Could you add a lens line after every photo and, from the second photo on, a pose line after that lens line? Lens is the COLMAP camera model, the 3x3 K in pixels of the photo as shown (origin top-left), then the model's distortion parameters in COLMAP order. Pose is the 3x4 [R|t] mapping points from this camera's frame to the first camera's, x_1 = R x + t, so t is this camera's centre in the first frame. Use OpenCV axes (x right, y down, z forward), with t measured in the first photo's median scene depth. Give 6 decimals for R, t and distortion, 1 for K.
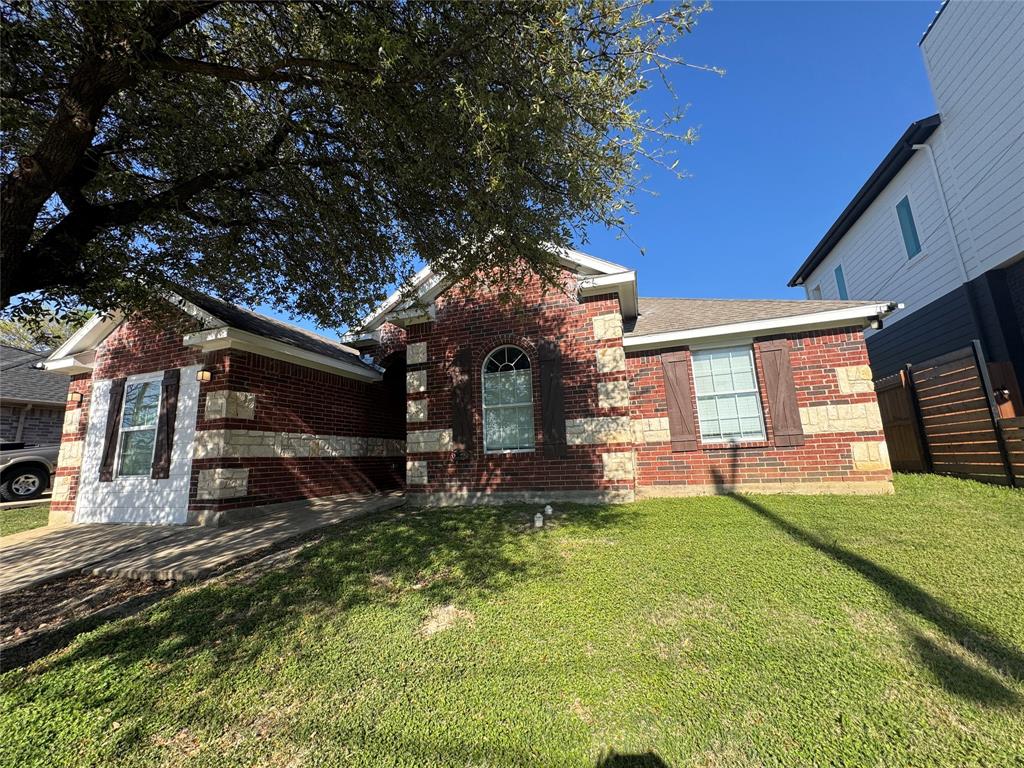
lens RADIAL K [[410.6, 0, 516.8], [0, 410.6, 382.3], [0, 0, 1]] dist [-0.005514, 0.003362]
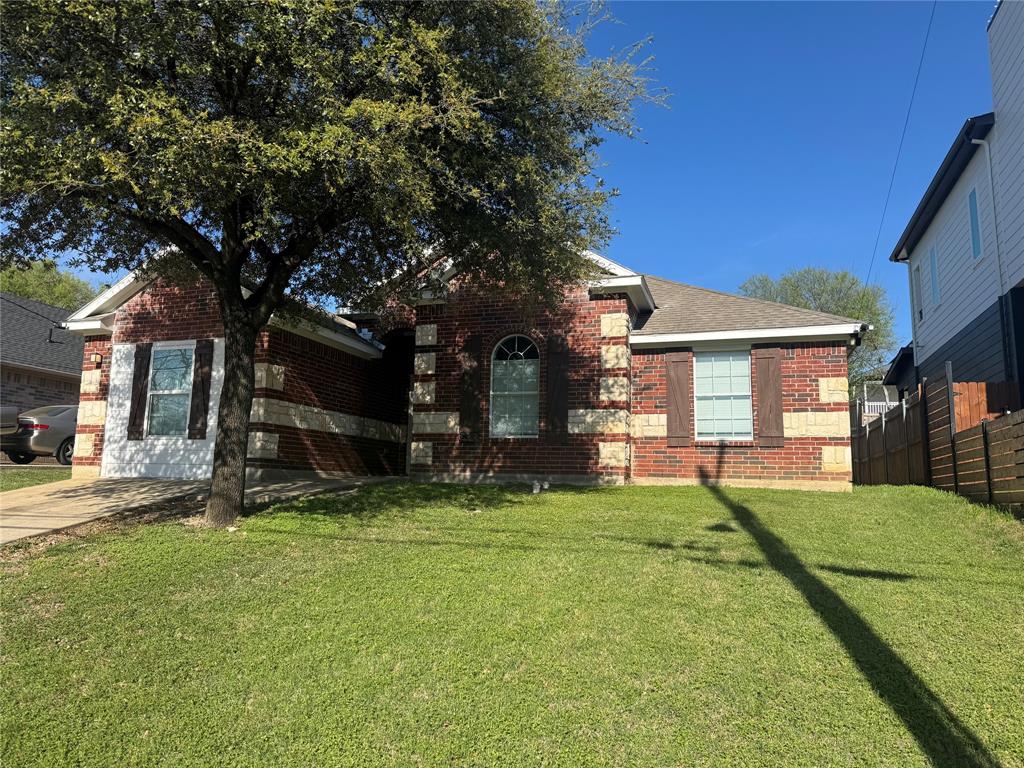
lens RADIAL K [[722.2, 0, 512.4], [0, 722.2, 384.3], [0, 0, 1]] dist [0.054855, -0.069075]
pose [[0.997880, 0.063938, -0.012172, -0.007006], [-0.063359, 0.997059, 0.043108, -0.046402], [0.014893, -0.042245, 0.998996, -0.861092]]
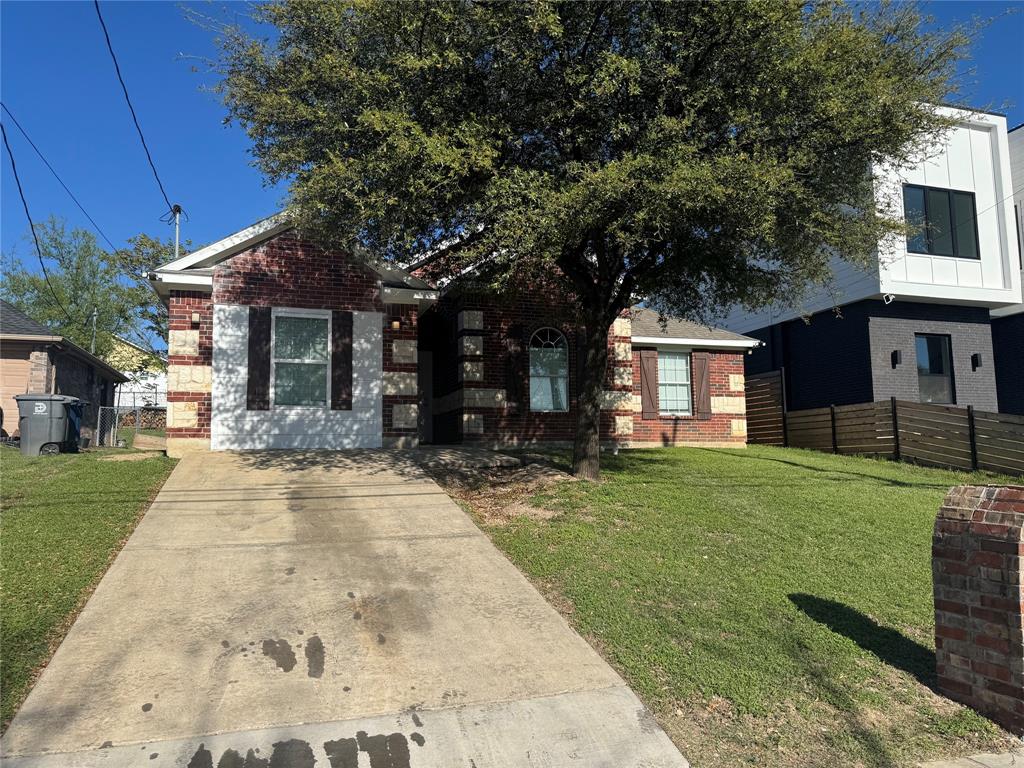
lens RADIAL K [[722.2, 0, 478.0], [0, 722.2, 402.2], [0, 0, 1]] dist [0.054855, -0.069075]
pose [[0.812524, 0.082586, 0.577048, -1.562758], [-0.133978, 0.989870, 0.046982, 0.066203], [-0.567322, -0.115486, 0.815358, -0.745490]]
